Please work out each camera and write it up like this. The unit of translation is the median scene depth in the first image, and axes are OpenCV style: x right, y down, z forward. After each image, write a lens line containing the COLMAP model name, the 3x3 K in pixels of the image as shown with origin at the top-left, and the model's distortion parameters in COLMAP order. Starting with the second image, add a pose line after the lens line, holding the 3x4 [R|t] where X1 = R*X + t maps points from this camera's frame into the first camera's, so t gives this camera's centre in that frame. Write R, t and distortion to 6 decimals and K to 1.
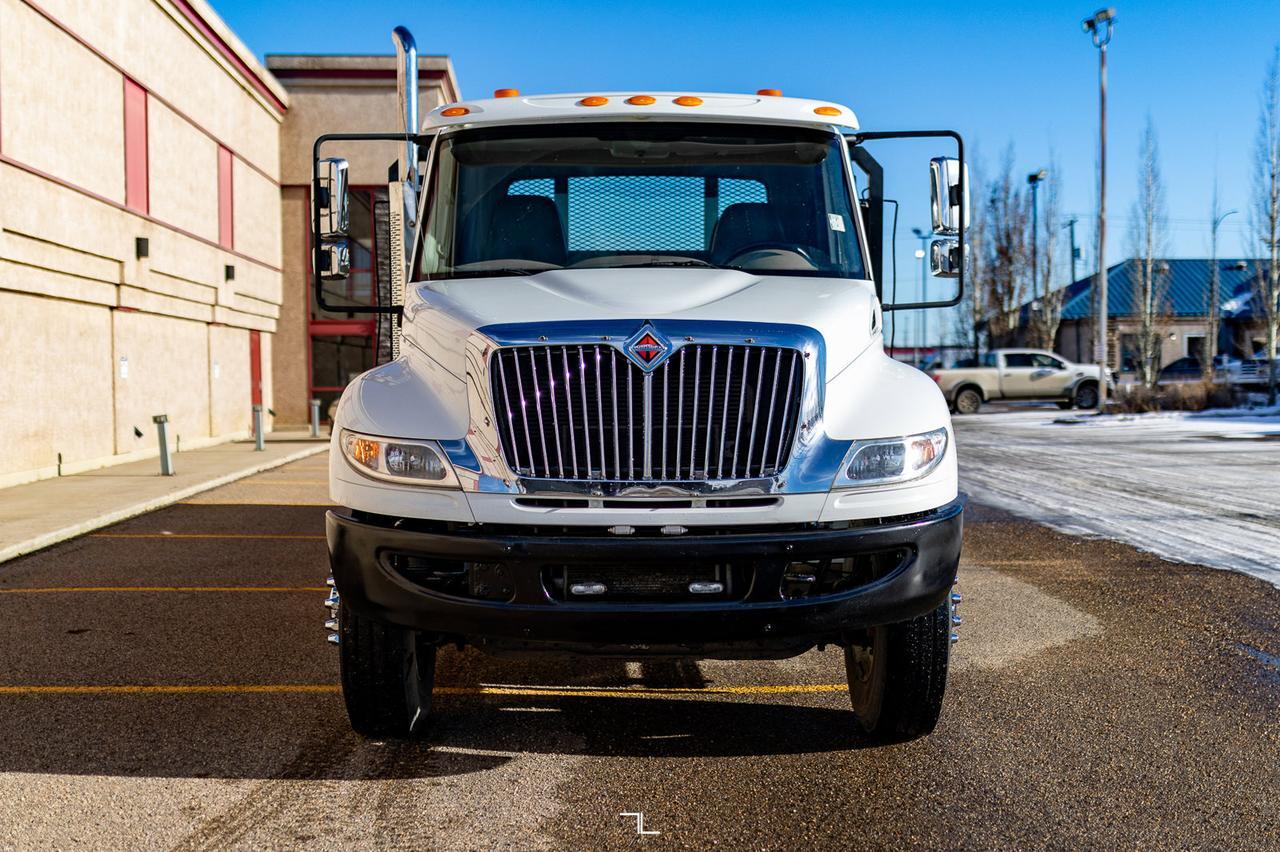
lens RADIAL K [[1491.3, 0, 640.0], [0, 1491.3, 426.0], [0, 0, 1]] dist [-0.002227, -0.008710]
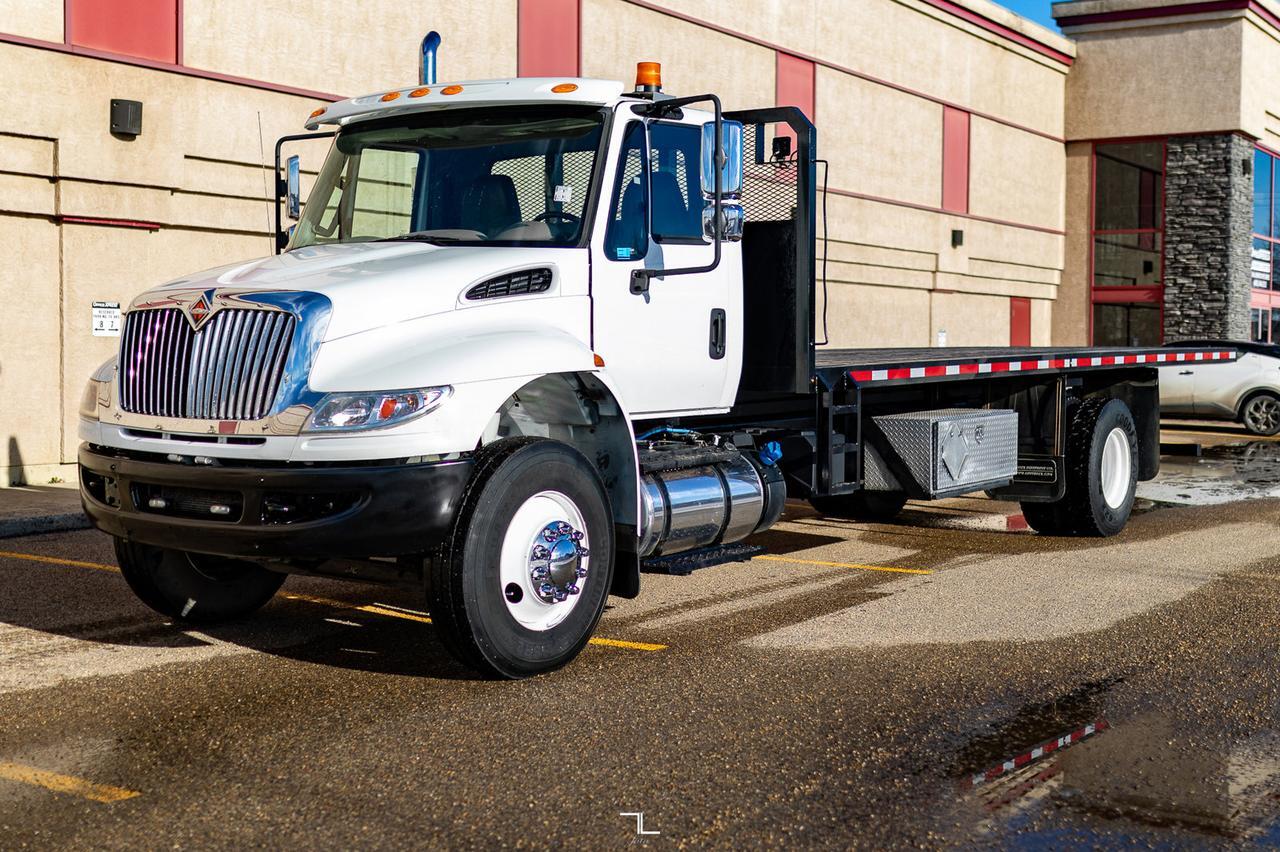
lens RADIAL K [[1657.0, 0, 641.5], [0, 1657.0, 390.3], [0, 0, 1]] dist [-0.019736, -0.003223]
pose [[0.800906, 0.028726, -0.598101, 0.169247], [-0.033612, 0.999430, 0.002992, -0.000593], [0.597846, 0.017707, 0.801416, 0.018992]]
